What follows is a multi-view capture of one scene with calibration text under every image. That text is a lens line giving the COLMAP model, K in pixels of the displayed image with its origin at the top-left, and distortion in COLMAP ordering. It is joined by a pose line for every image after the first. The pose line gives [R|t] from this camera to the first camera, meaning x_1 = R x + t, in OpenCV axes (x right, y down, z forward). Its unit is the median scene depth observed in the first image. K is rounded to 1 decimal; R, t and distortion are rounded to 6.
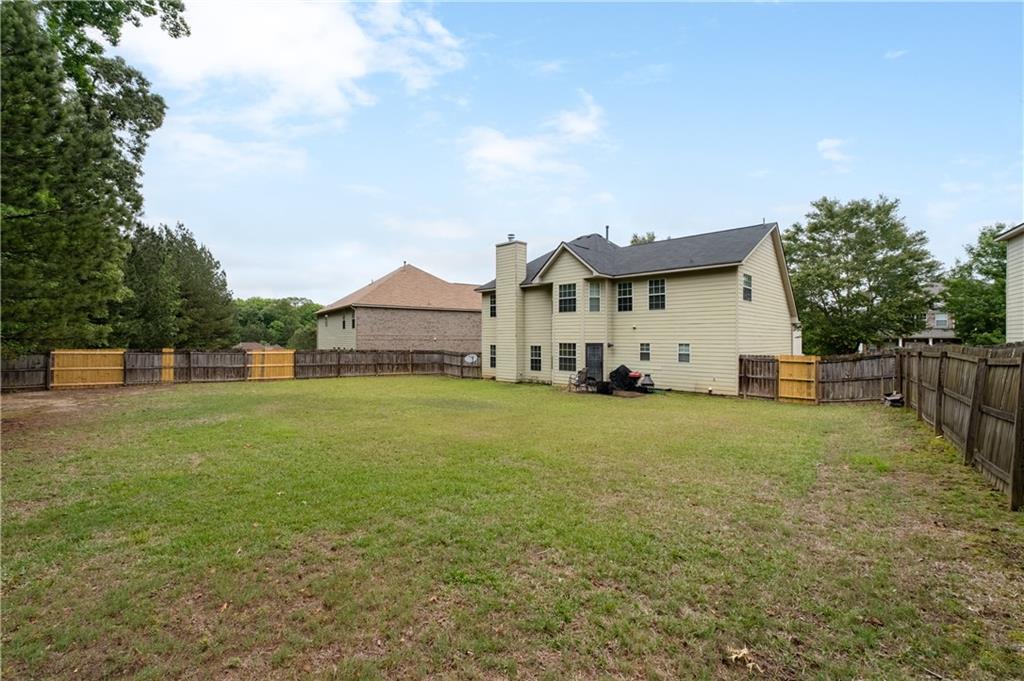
lens RADIAL K [[446.2, 0, 512.0], [0, 446.2, 340.5], [0, 0, 1]] dist [-0.001240, -0.000225]
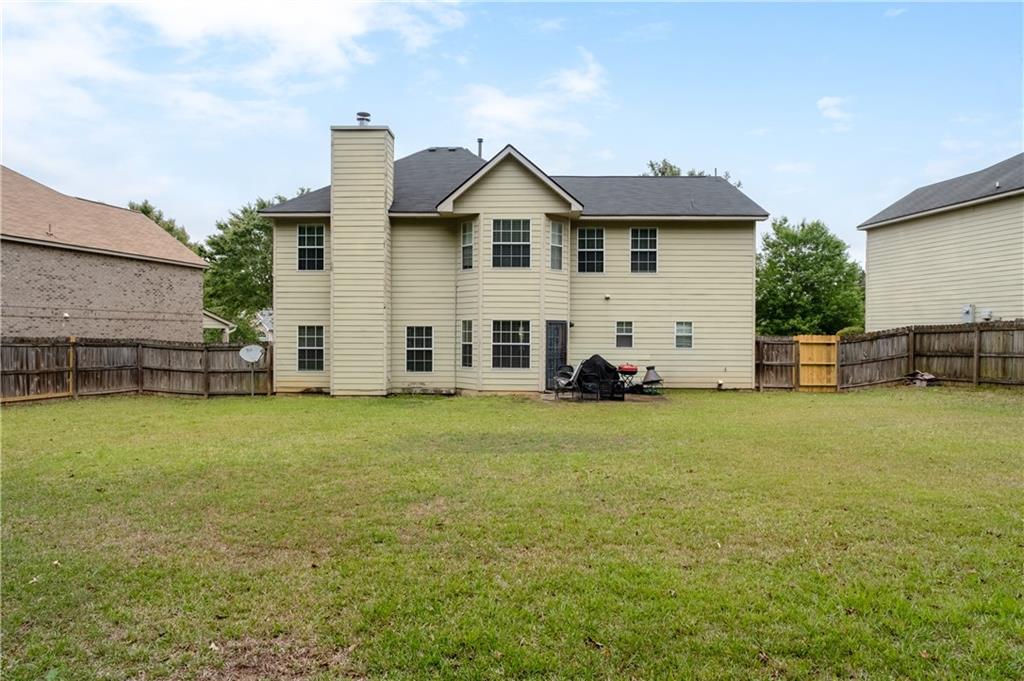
lens RADIAL K [[594.8, 0, 511.9], [0, 594.8, 346.0], [0, 0, 1]] dist [-0.002385, 0.001050]
pose [[0.727385, -0.015167, 0.686062, -0.421559], [-0.001035, 0.999730, 0.023198, 0.021487], [-0.686229, -0.017584, 0.727173, 0.441317]]
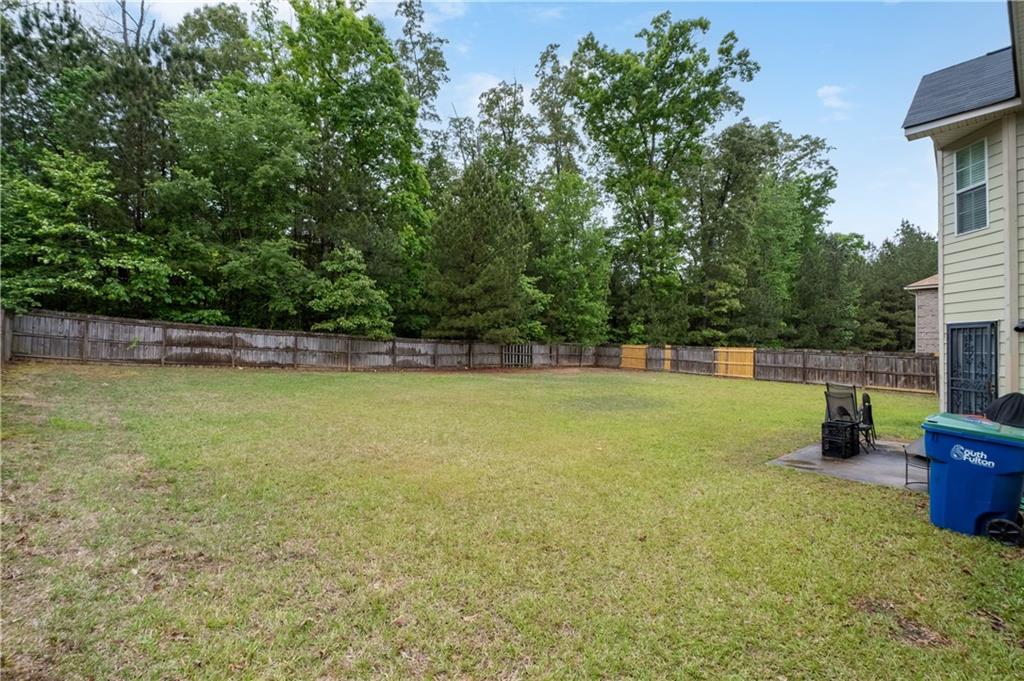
lens RADIAL K [[446.2, 0, 512.0], [0, 446.2, 340.5], [0, 0, 1]] dist [-0.001240, -0.000225]
pose [[-0.170248, -0.018056, -0.985236, 0.611948], [-0.018202, 0.999719, -0.015176, 0.032080], [0.985233, 0.015350, -0.170529, 0.753402]]
